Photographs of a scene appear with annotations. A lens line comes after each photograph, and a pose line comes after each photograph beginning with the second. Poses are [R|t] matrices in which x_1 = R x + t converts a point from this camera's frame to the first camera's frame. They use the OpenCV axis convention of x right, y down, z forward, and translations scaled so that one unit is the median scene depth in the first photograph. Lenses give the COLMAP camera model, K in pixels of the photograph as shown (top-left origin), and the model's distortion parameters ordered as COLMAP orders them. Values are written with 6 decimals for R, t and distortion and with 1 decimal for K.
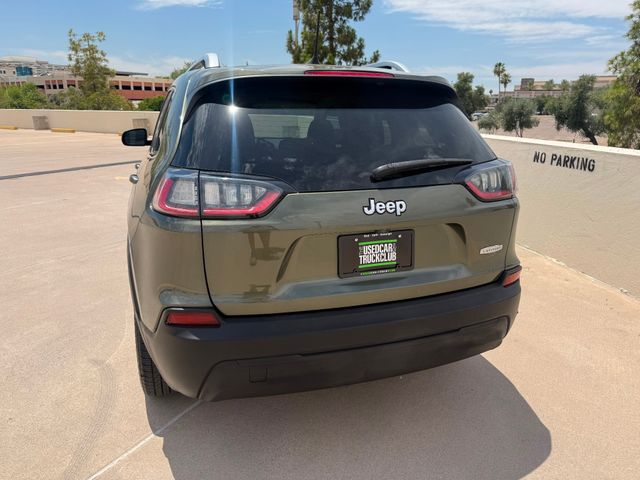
lens RADIAL K [[452.7, 0, 322.7], [0, 452.7, 239.7], [0, 0, 1]] dist [0.001148, 0.000189]
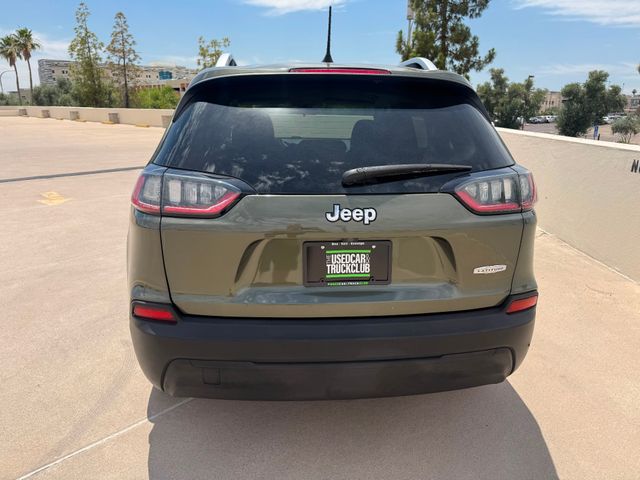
lens RADIAL K [[452.7, 0, 322.7], [0, 452.7, 239.7], [0, 0, 1]] dist [0.001148, 0.000189]
pose [[0.972222, 0.068664, -0.223764, 0.269827], [-0.069171, 0.997589, 0.005582, -0.020045], [0.223608, 0.010051, 0.974627, 0.082860]]
